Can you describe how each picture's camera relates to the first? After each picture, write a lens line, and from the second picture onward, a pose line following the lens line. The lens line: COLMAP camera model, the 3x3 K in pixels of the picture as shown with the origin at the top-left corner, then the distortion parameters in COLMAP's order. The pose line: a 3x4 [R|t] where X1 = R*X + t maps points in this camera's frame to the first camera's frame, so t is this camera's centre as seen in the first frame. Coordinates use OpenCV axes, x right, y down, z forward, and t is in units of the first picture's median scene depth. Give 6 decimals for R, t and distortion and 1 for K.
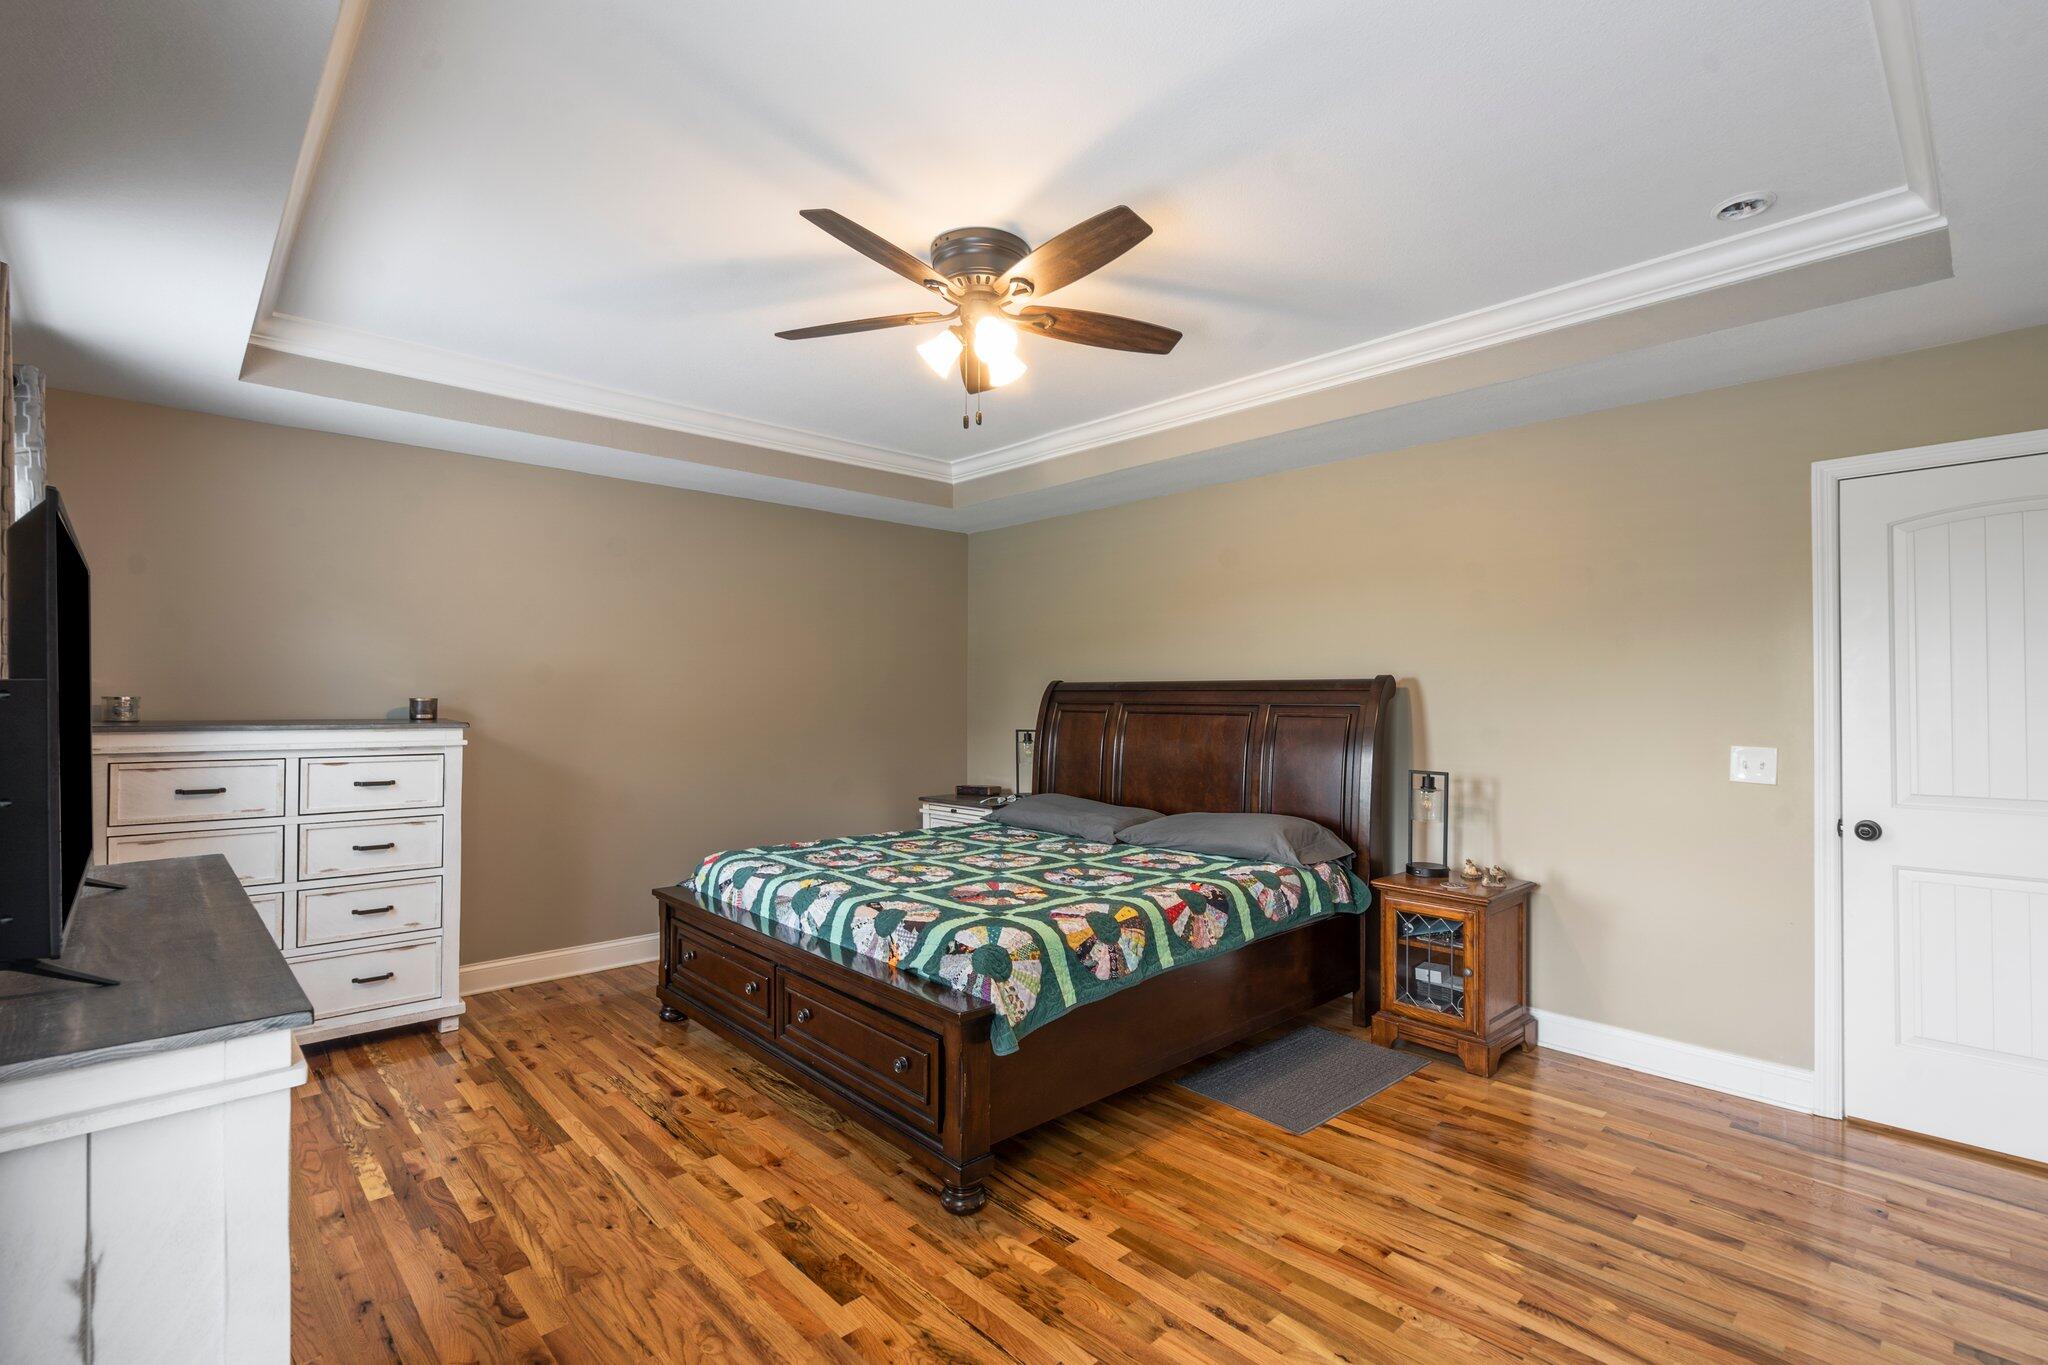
lens RADIAL K [[936.2, 0, 1024.6], [0, 936.2, 698.0], [0, 0, 1]] dist [0.001892, 0.000877]
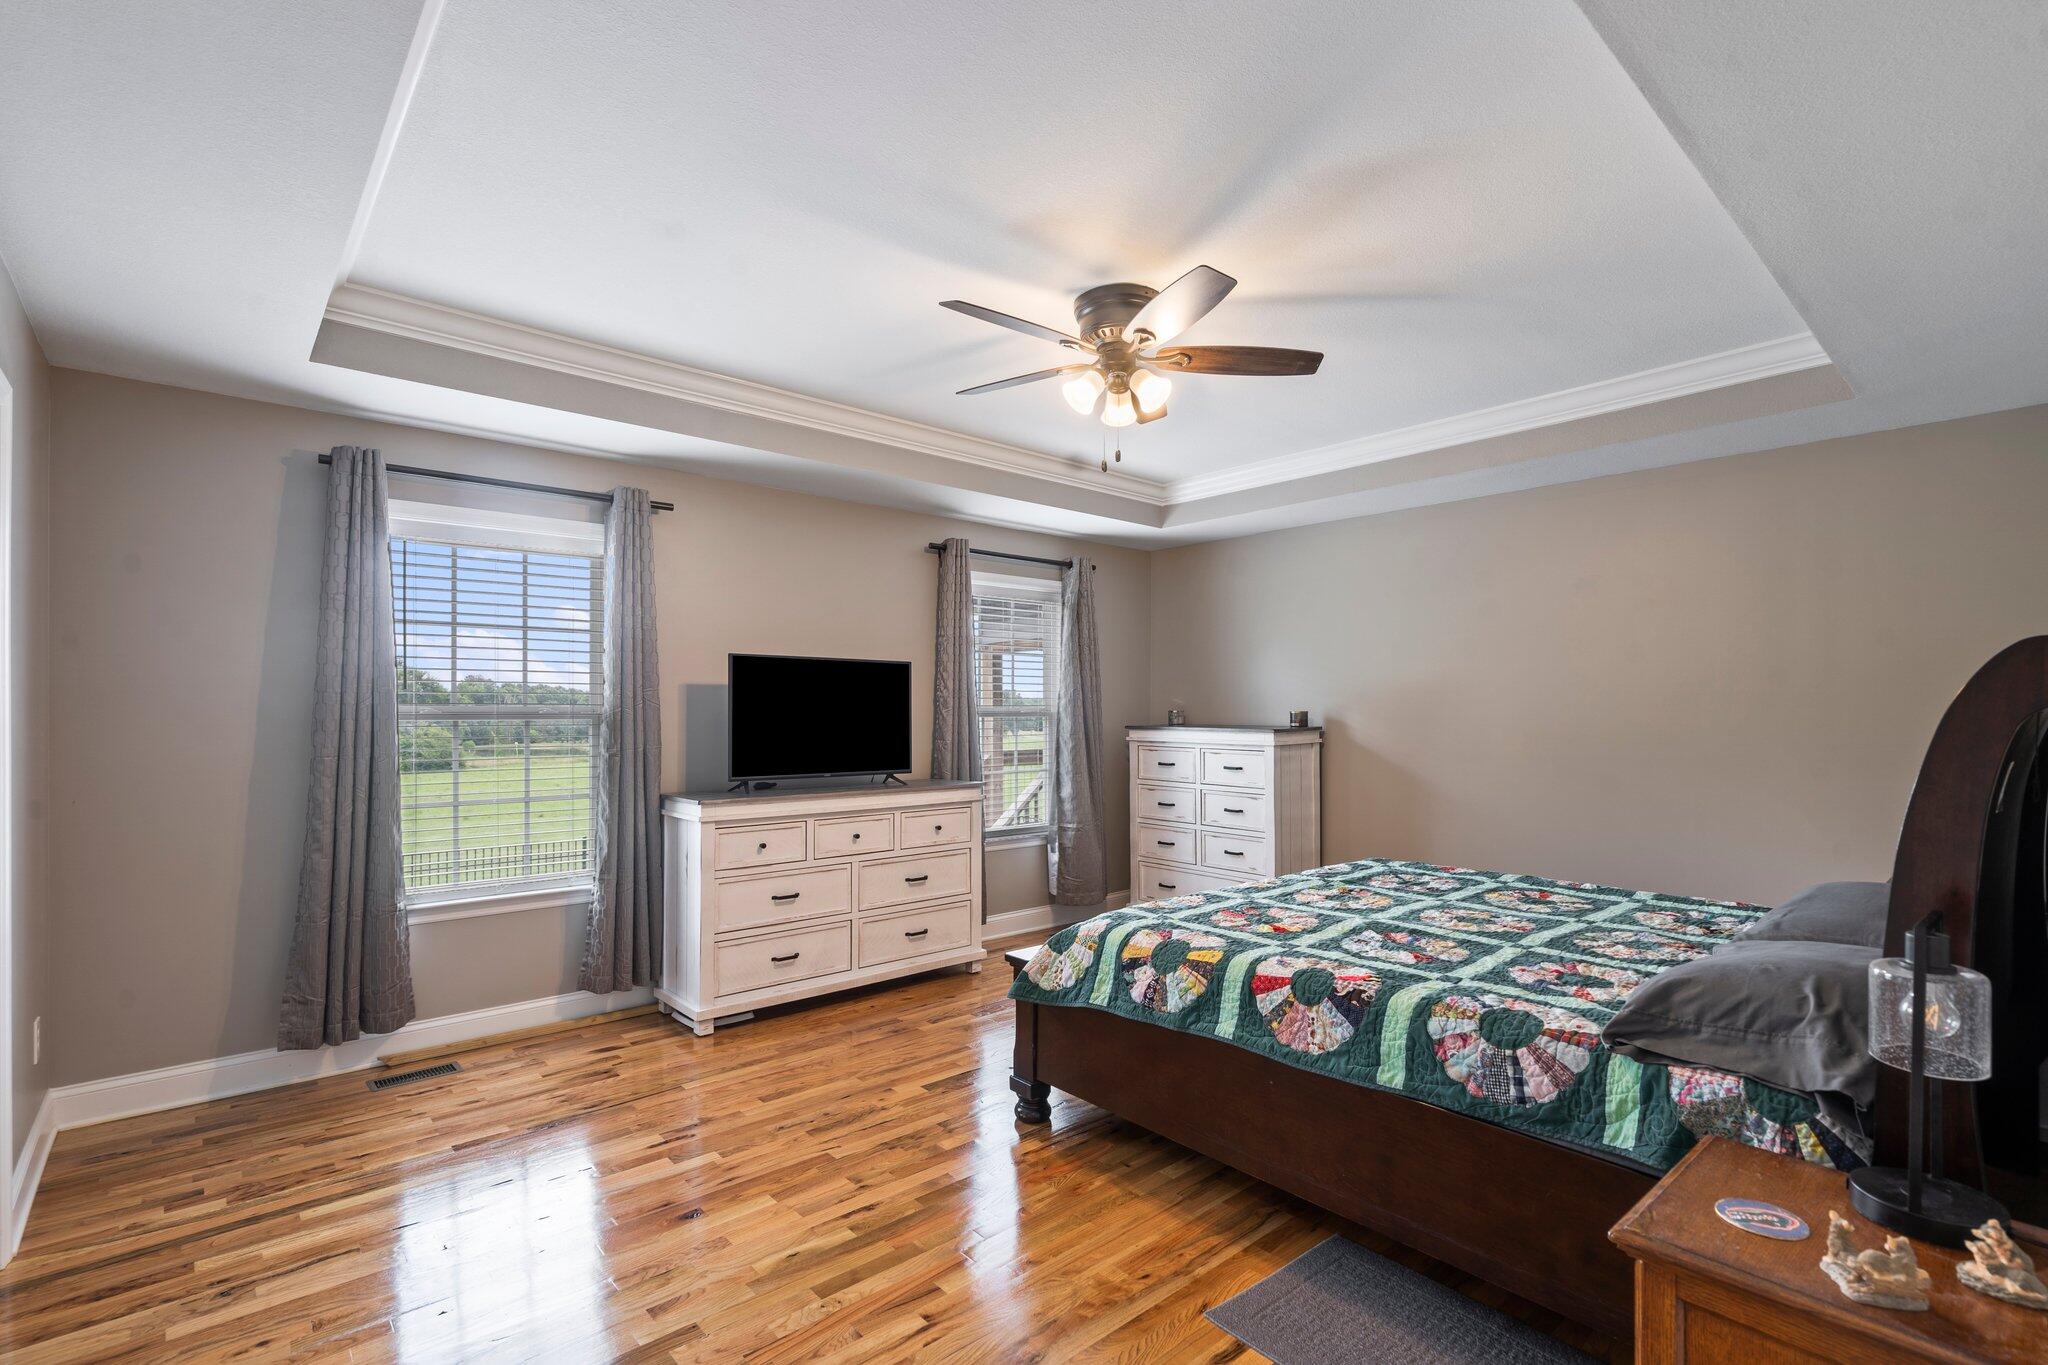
lens RADIAL K [[945.5, 0, 1027.2], [0, 945.5, 719.2], [0, 0, 1]] dist [-0.000049, 0.000111]
pose [[-0.033103, 0.005970, -0.999434, 0.972945], [-0.000421, 0.999982, 0.005987, 0.004879], [0.999452, 0.000619, -0.033100, 0.846826]]
